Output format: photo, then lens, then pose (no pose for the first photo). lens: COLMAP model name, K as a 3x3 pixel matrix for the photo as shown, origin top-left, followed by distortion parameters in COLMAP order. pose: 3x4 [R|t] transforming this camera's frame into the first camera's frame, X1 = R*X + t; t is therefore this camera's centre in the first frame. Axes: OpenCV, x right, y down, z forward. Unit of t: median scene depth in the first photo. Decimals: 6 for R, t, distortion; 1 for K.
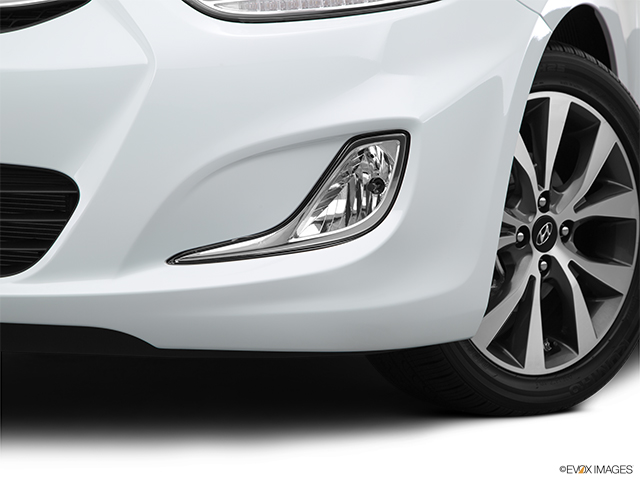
lens RADIAL K [[1704.0, 0, 314.4], [0, 1704.0, 242.3], [0, 0, 1]] dist [0.362547, 0.000000]
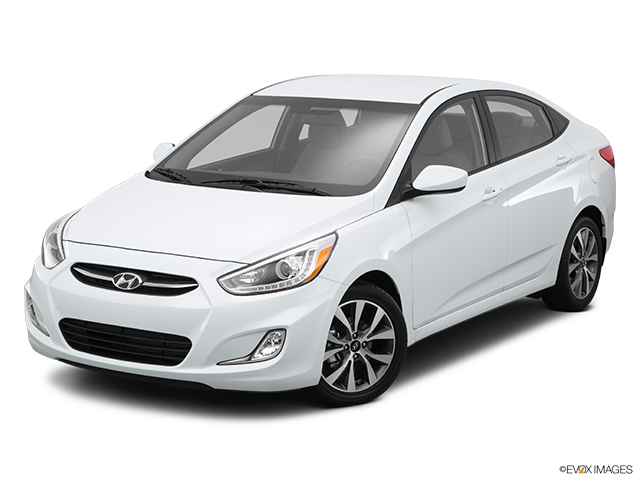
lens RADIAL K [[1336.3, 0, 319.0], [0, 1336.3, 237.7], [0, 0, 1]] dist [0.391366, 0.000000]
pose [[0.983737, 0.022205, -0.178235, 0.566043], [-0.013345, 0.998622, 0.050754, -0.365598], [0.179117, -0.047550, 0.982678, -1.538216]]
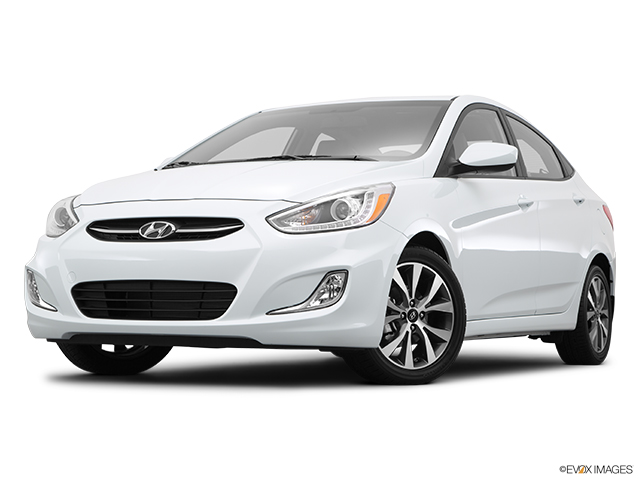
lens RADIAL K [[1249.6, 0, 323.5], [0, 1249.6, 235.9], [0, 0, 1]] dist [0.305539, 0.000000]
pose [[0.996230, -0.006726, -0.086493, 0.191427], [-0.006864, 0.987753, -0.155872, 0.204539], [0.086483, 0.155878, 0.983983, -1.090584]]
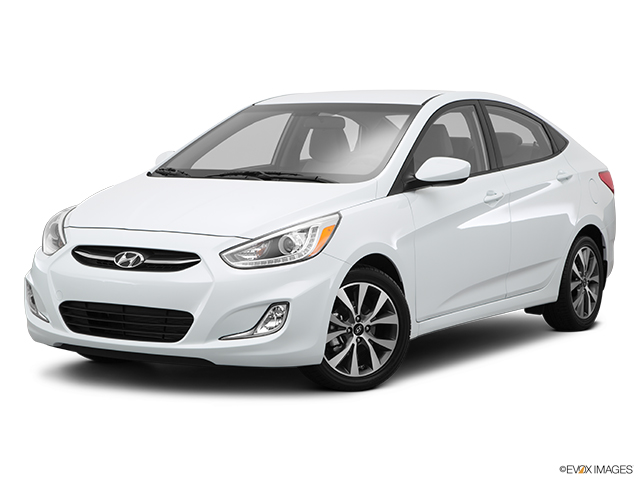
lens RADIAL K [[1336.3, 0, 321.7], [0, 1336.3, 241.9], [0, 0, 1]] dist [0.391366, 0.000000]
pose [[0.984805, 0.008358, -0.173464, 0.551385], [-0.014417, 0.999328, -0.033704, -0.090746], [0.173066, 0.035692, 0.984263, -1.530700]]
